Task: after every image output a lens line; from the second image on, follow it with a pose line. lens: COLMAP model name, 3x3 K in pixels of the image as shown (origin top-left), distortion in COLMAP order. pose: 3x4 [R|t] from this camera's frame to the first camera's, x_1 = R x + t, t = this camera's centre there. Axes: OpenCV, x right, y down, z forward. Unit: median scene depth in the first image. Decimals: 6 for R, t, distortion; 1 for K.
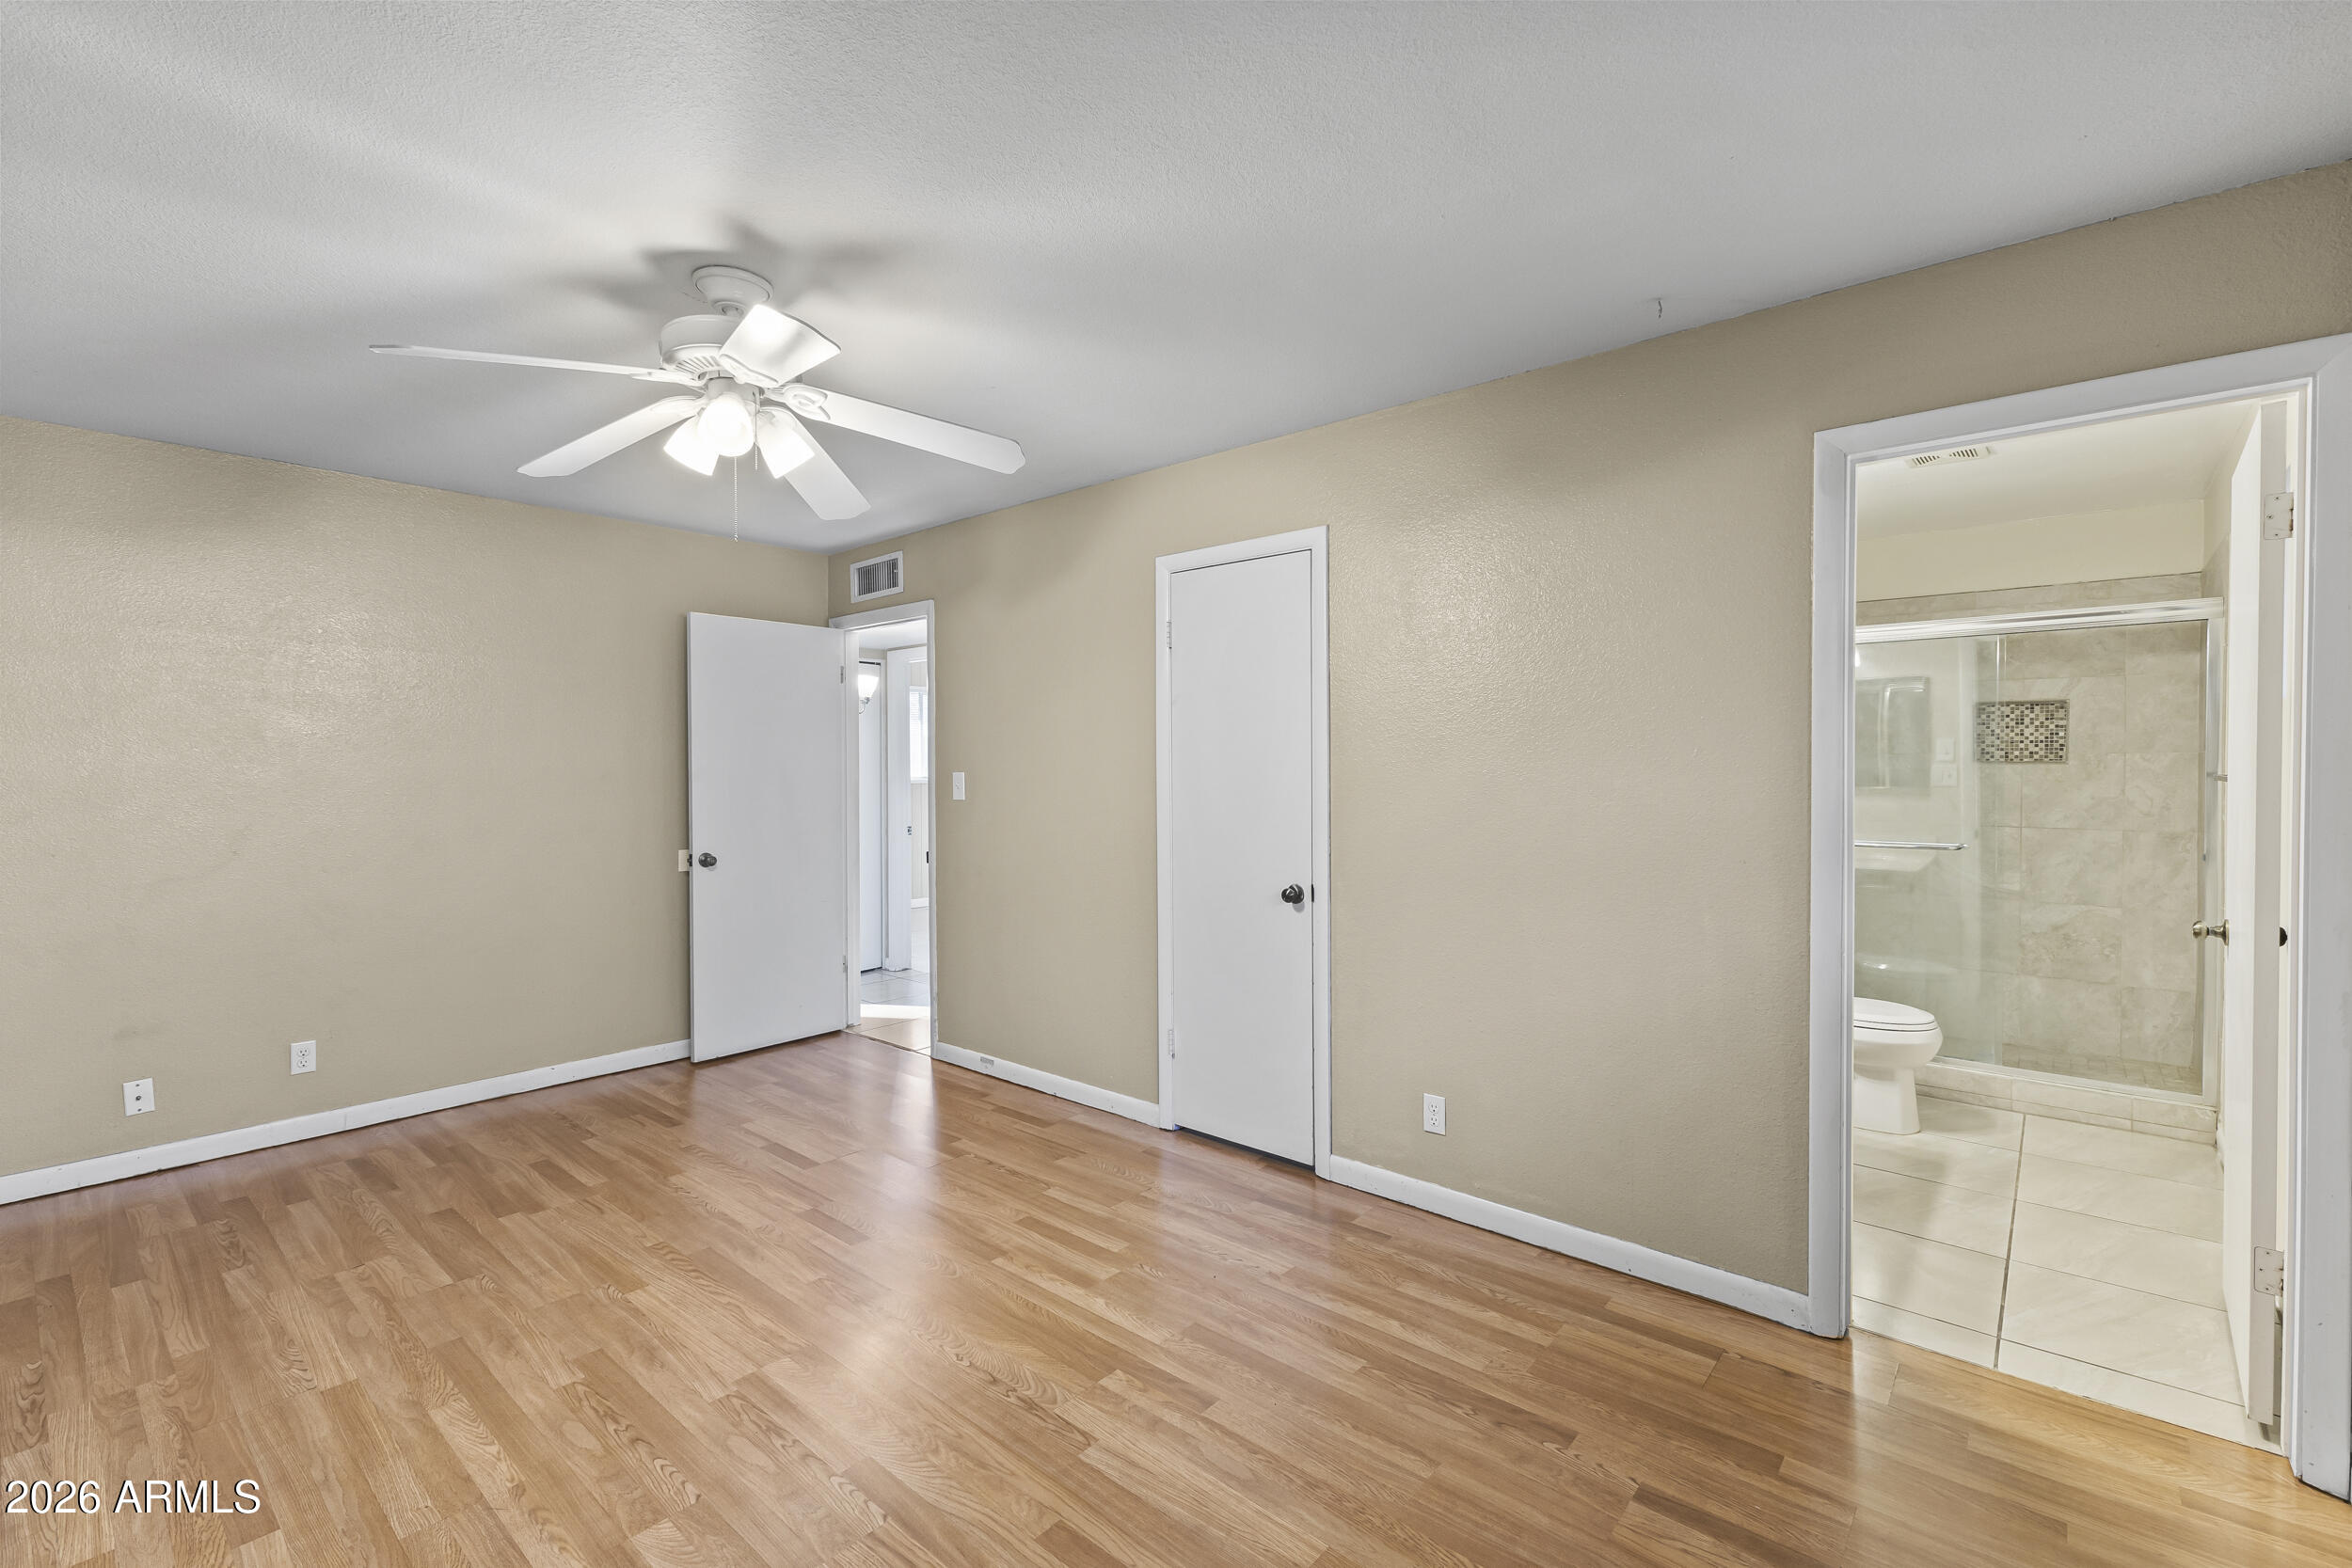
lens RADIAL K [[1027.1, 0, 1171.8], [0, 1027.1, 781.9], [0, 0, 1]] dist [0.012717, -0.000941]
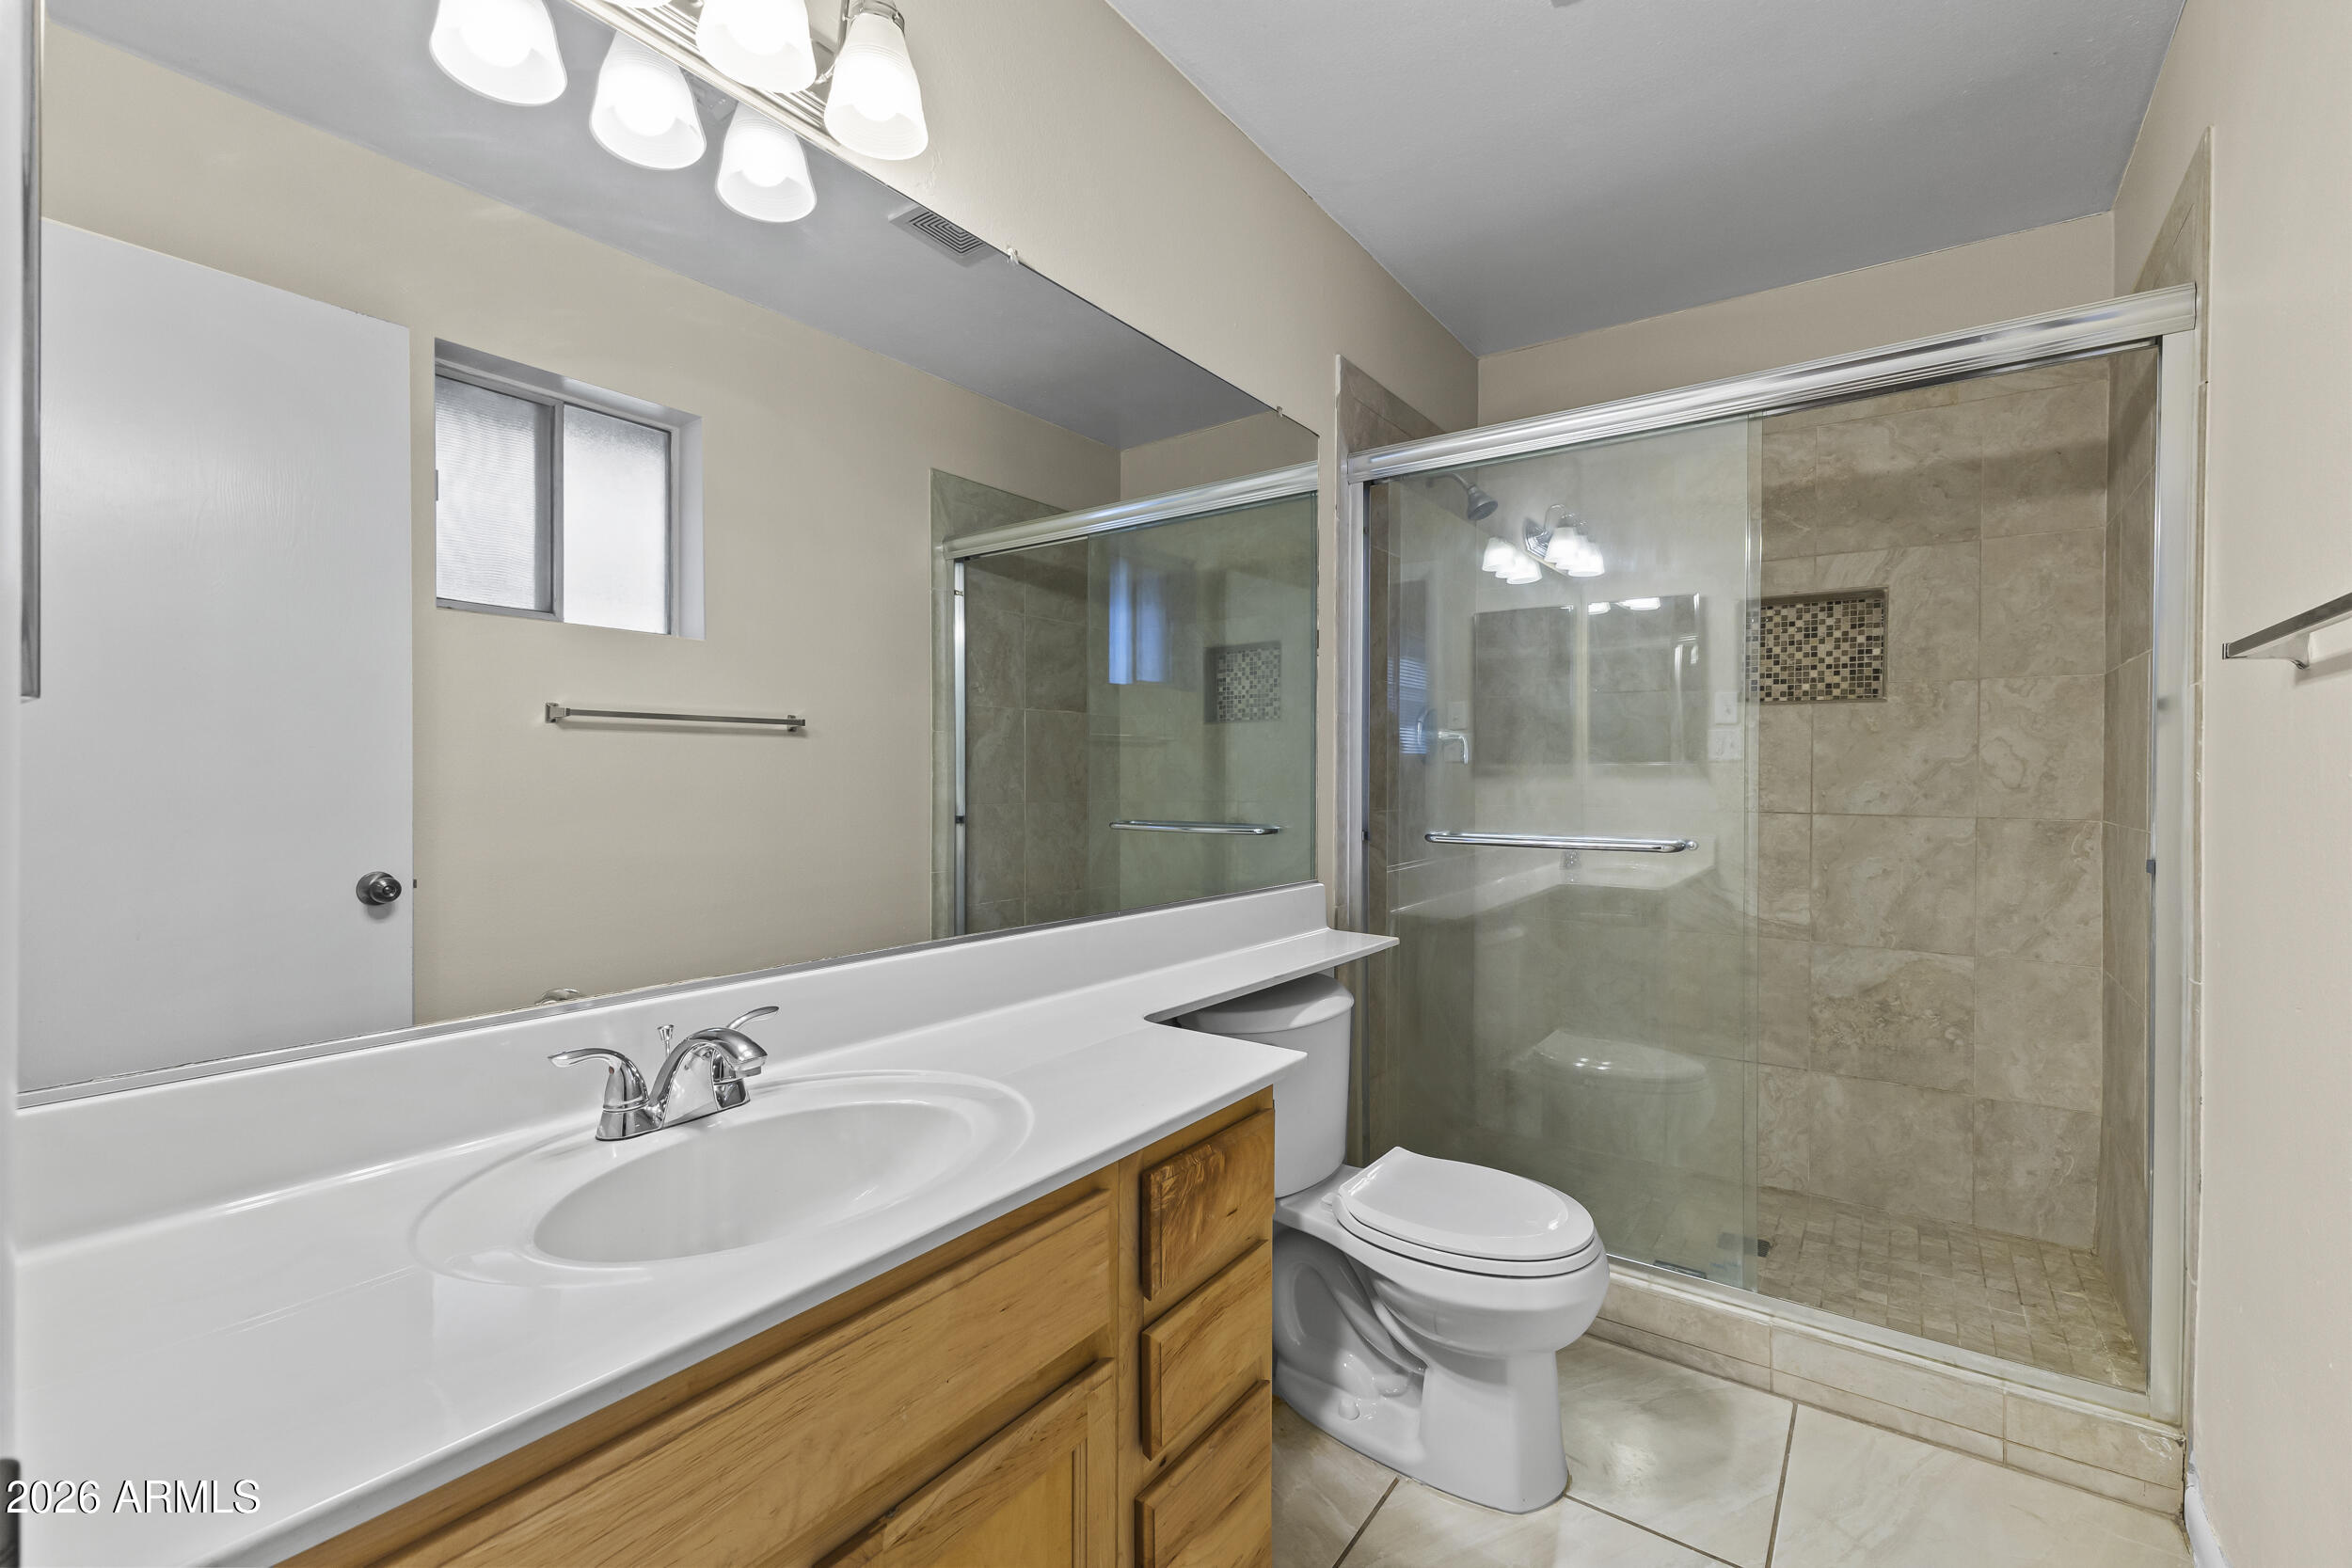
lens RADIAL K [[1027.1, 0, 1170.1], [0, 1027.1, 777.7], [0, 0, 1]] dist [0.012717, -0.000941]
pose [[0.995824, 0.008699, 0.090880, 0.429231], [-0.007688, 0.999905, -0.011467, 0.034464], [-0.090971, 0.010720, 0.995796, 0.479437]]
